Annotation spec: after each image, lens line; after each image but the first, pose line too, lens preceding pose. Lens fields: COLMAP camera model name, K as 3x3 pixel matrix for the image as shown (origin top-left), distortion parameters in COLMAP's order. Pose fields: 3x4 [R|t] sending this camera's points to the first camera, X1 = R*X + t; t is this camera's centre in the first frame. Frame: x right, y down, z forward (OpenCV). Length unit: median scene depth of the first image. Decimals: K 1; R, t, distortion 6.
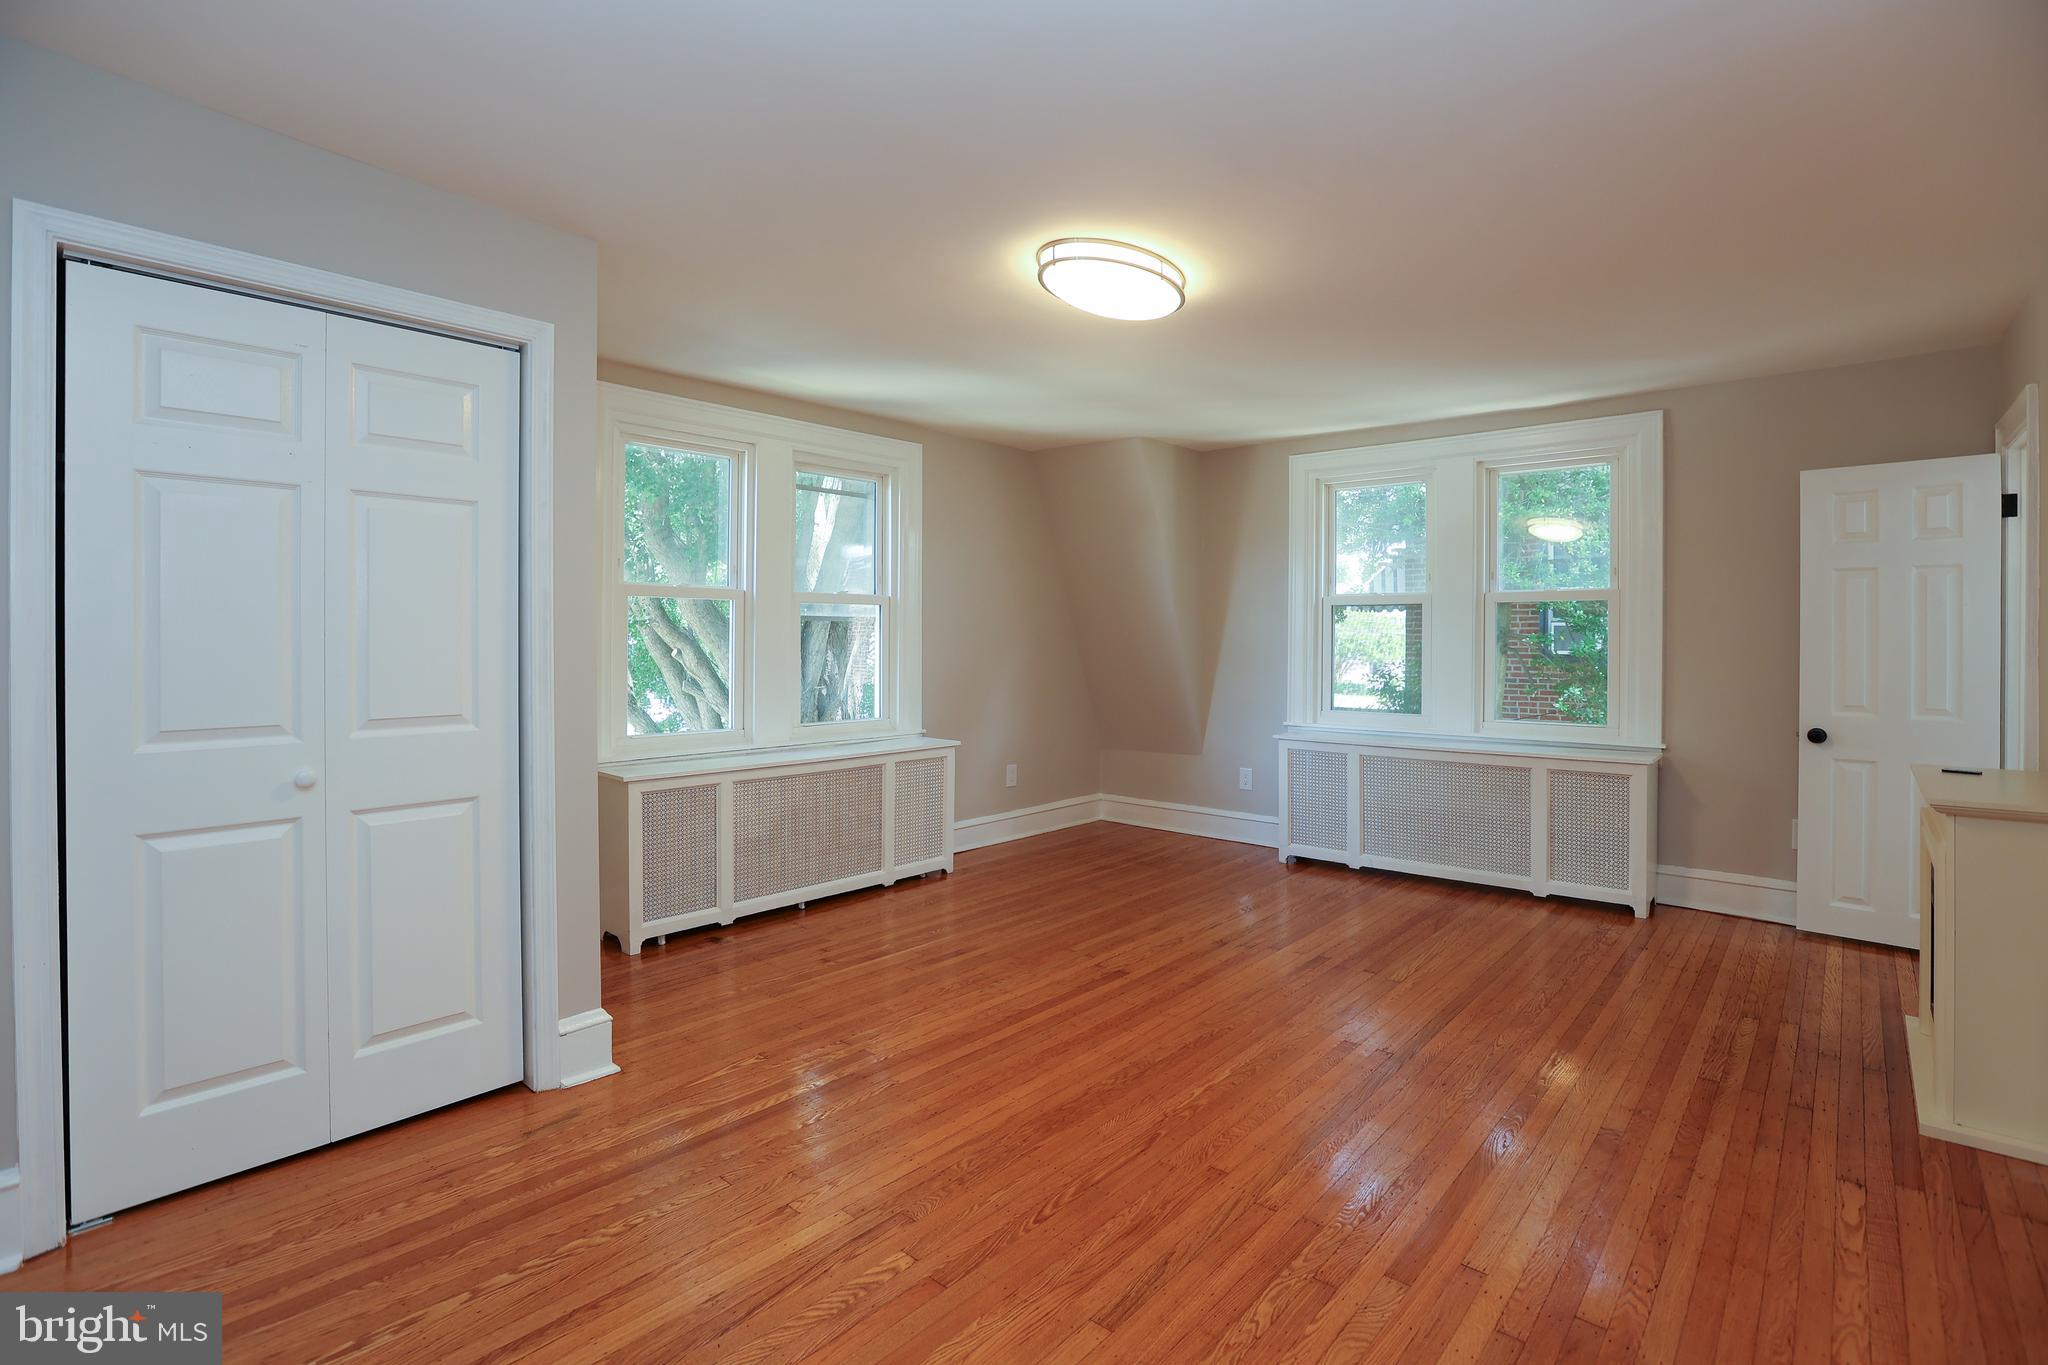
lens RADIAL K [[959.5, 0, 1030.9], [0, 959.5, 681.1], [0, 0, 1]] dist [-0.053404, 0.019507]
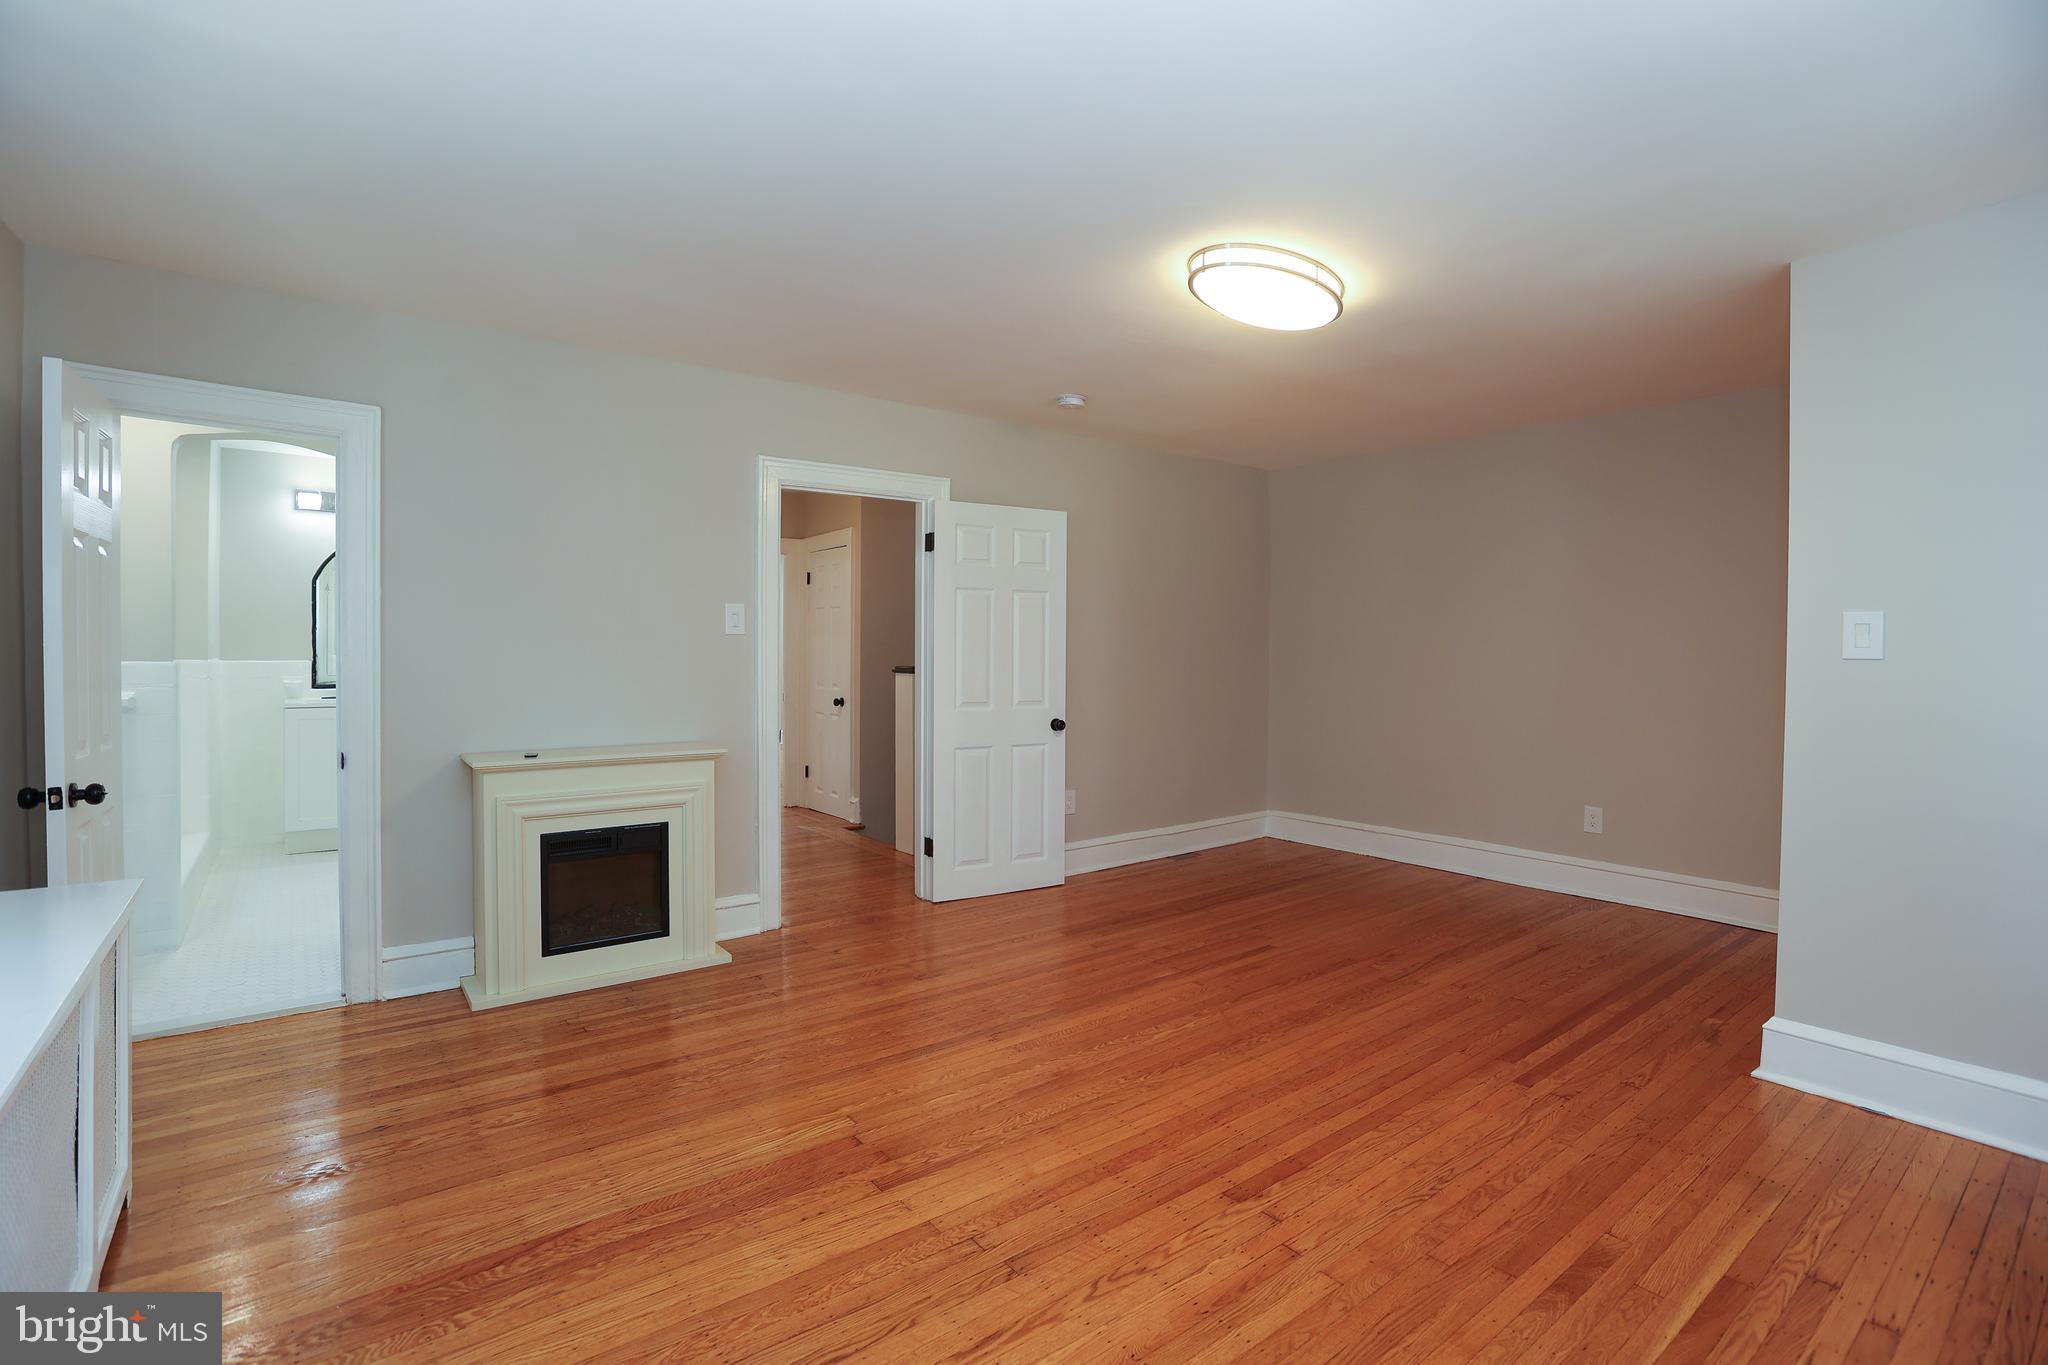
lens RADIAL K [[959.5, 0, 1030.9], [0, 959.5, 681.1], [0, 0, 1]] dist [-0.053404, 0.019507]
pose [[-0.983526, -0.013081, 0.180295, 0.134370], [0.000381, 0.997226, 0.074431, -0.075504], [-0.180769, 0.073273, -0.980792, 1.808655]]
